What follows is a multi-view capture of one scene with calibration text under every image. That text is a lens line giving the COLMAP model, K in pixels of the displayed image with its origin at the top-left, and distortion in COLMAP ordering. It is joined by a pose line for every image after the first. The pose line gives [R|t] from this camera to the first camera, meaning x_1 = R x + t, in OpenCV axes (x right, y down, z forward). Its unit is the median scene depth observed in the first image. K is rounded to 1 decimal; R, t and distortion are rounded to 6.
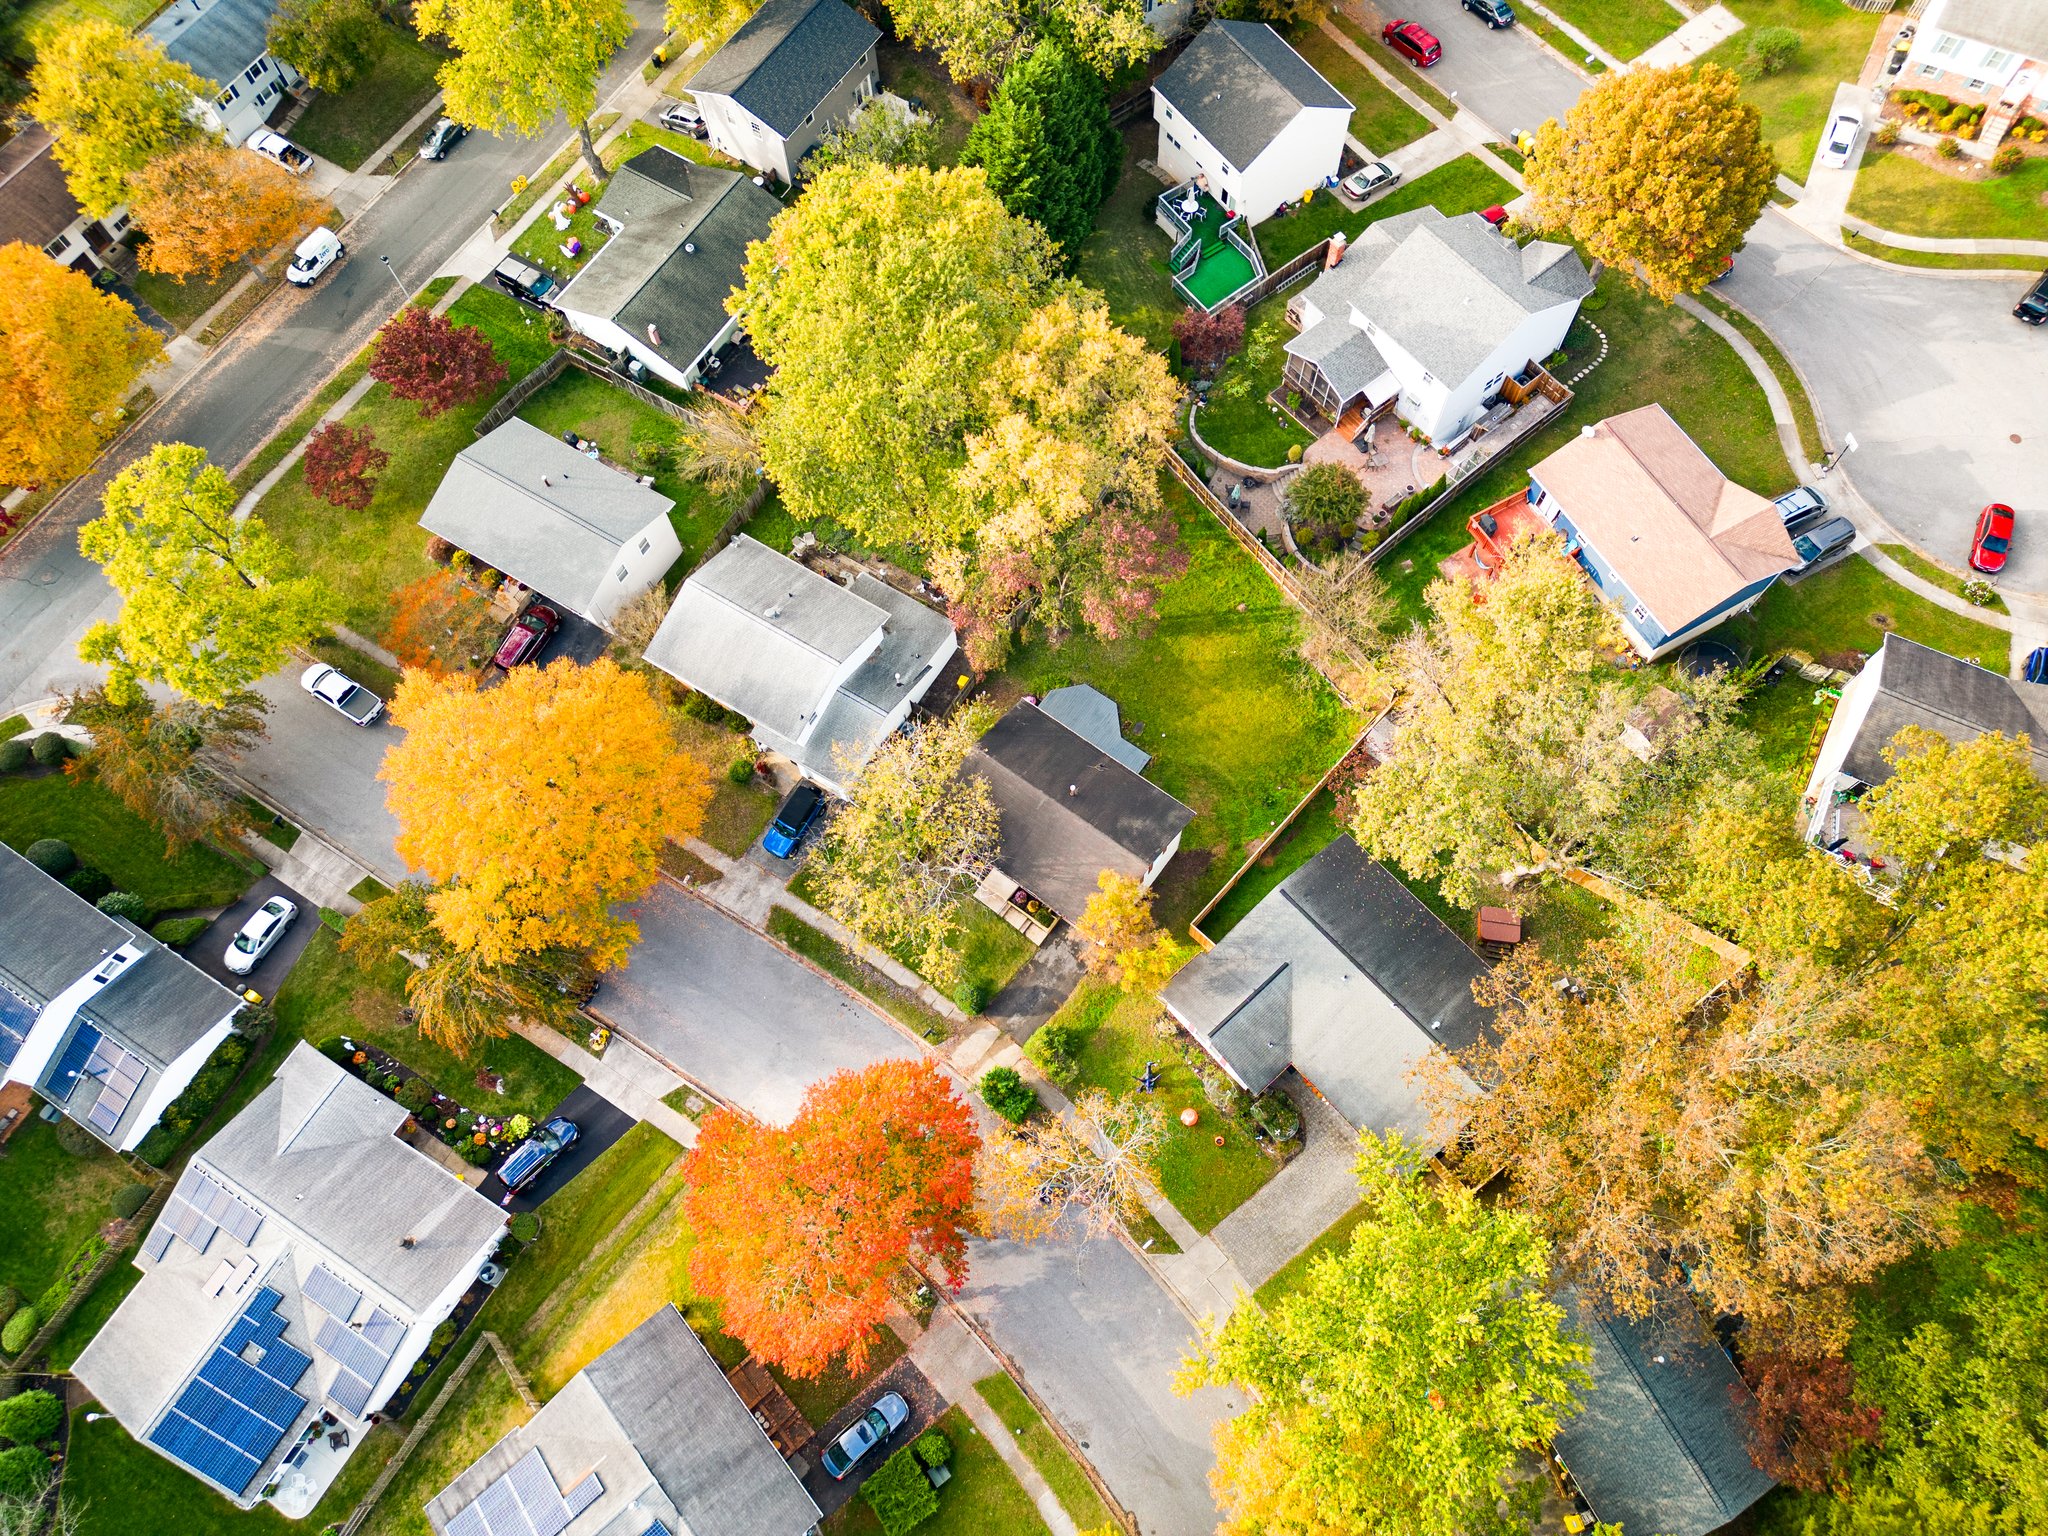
lens RADIAL K [[1447.1, 0, 1020.6], [0, 1447.1, 761.3], [0, 0, 1]] dist [0.049570, -0.046146]
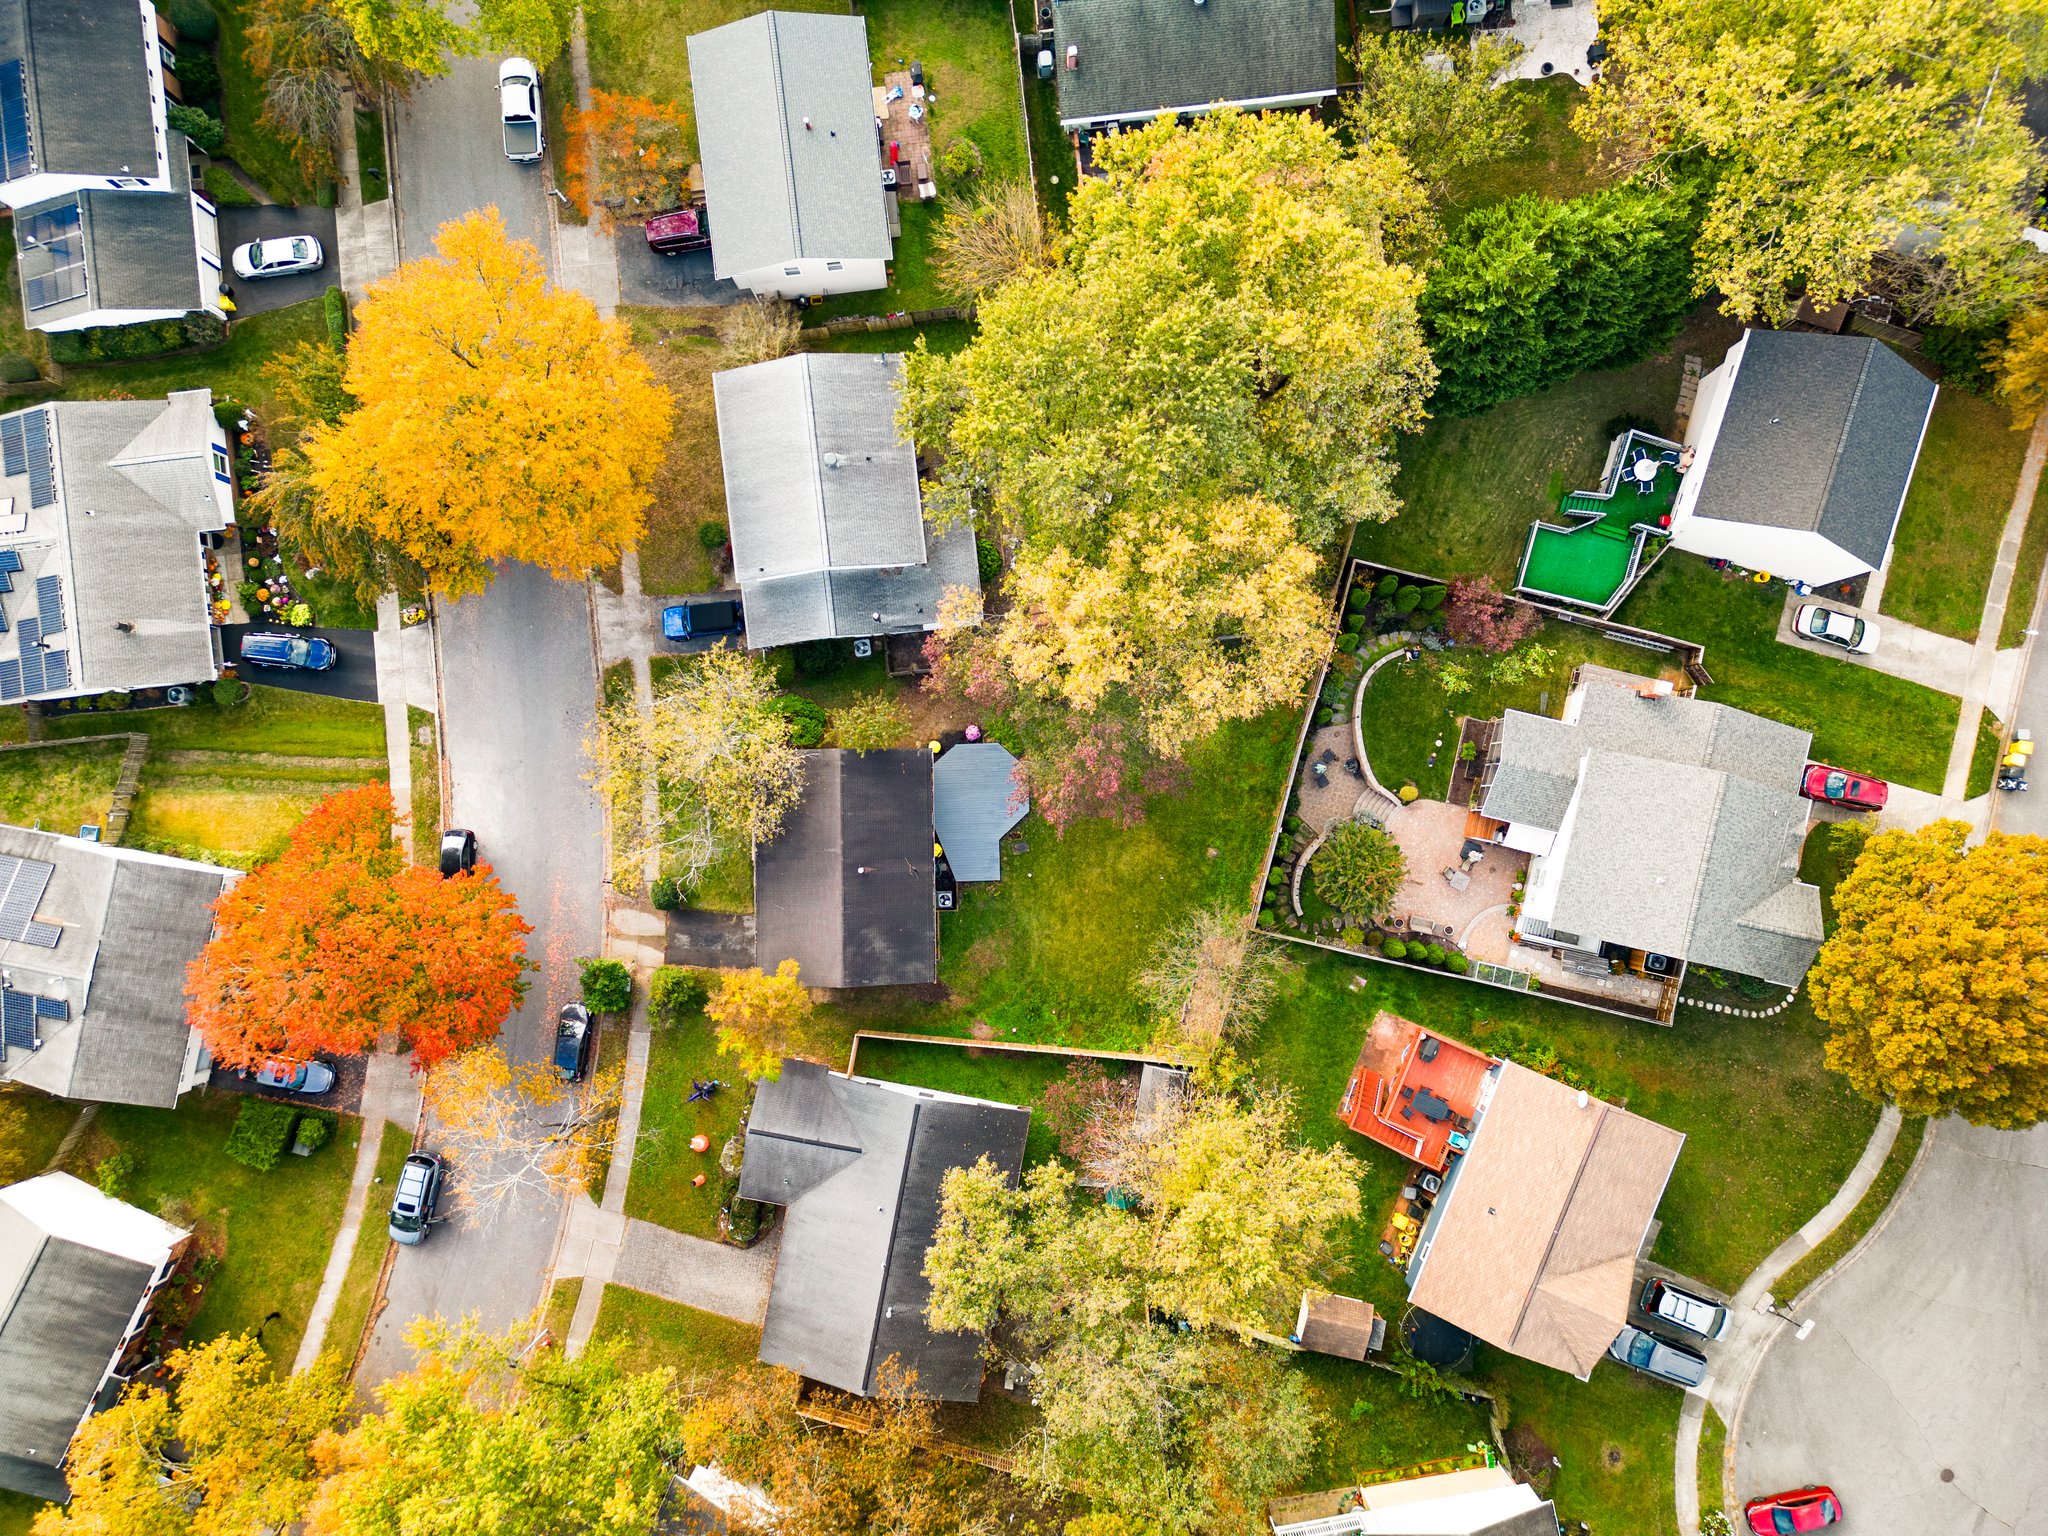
lens RADIAL K [[1447.1, 0, 1019.3], [0, 1447.1, 770.3], [0, 0, 1]] dist [0.049570, -0.046146]
pose [[0.615758, 0.787935, -0.000160, 0.045120], [-0.726859, 0.568107, 0.385914, -0.415122], [0.304166, -0.237513, 0.922535, 0.182135]]
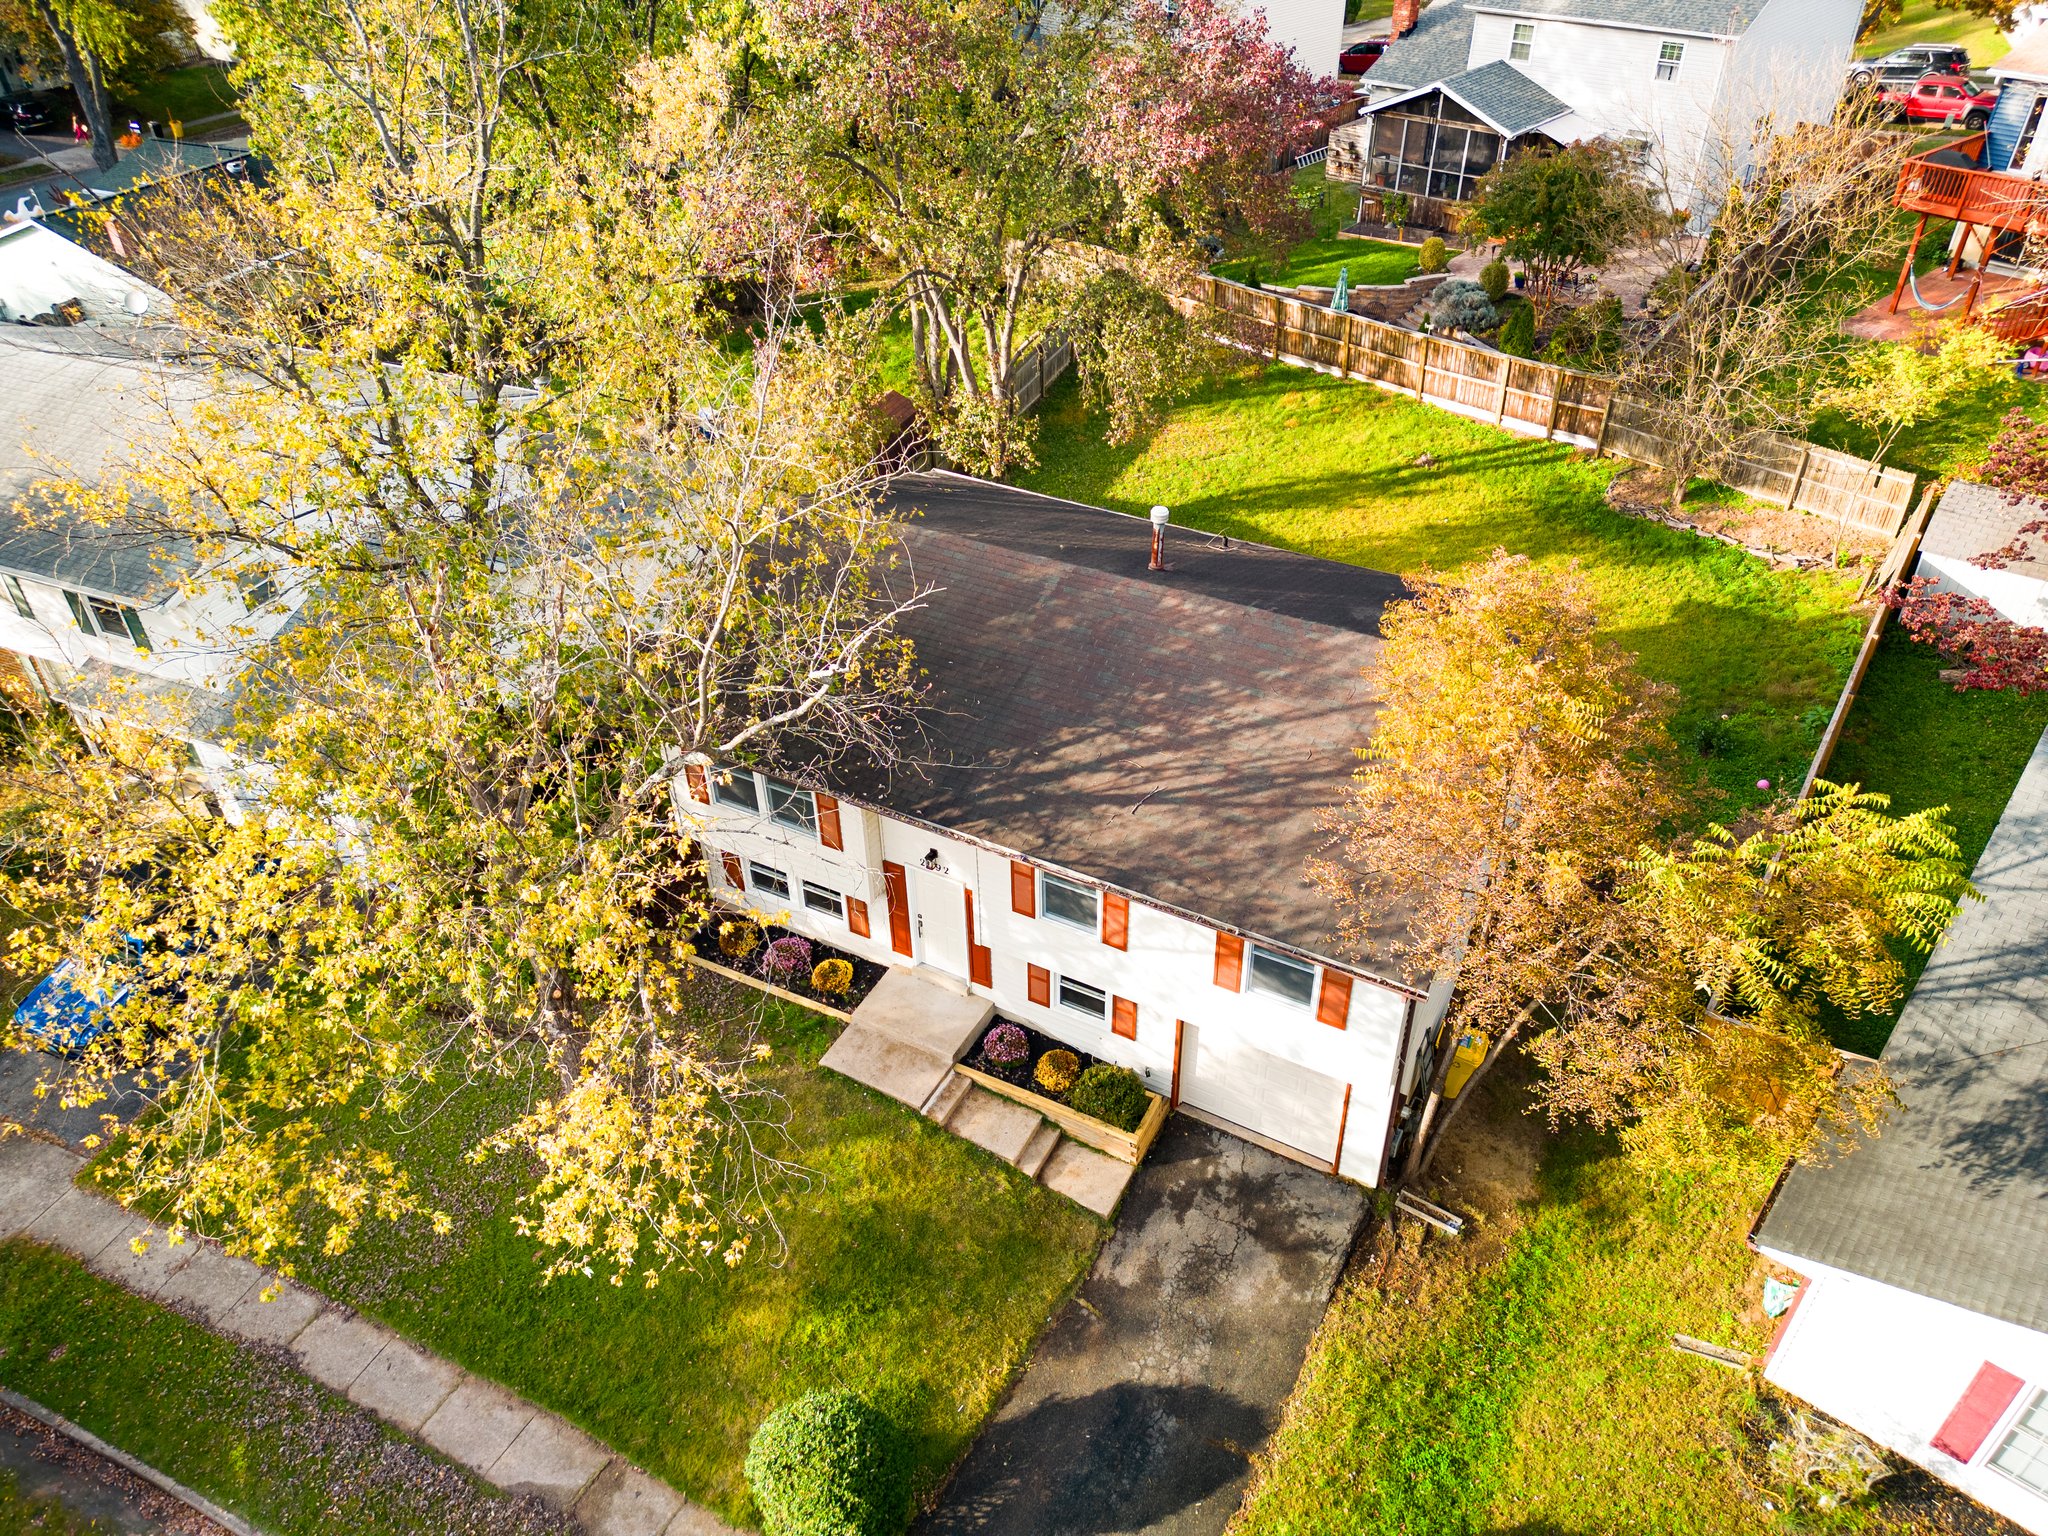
lens RADIAL K [[1447.1, 0, 1015.9], [0, 1447.1, 763.1], [0, 0, 1]] dist [0.049570, -0.046146]
pose [[0.989445, -0.078894, 0.121550, -0.025031], [0.129225, 0.859938, -0.493769, 0.175403], [-0.065570, 0.504265, 0.861056, 0.737610]]
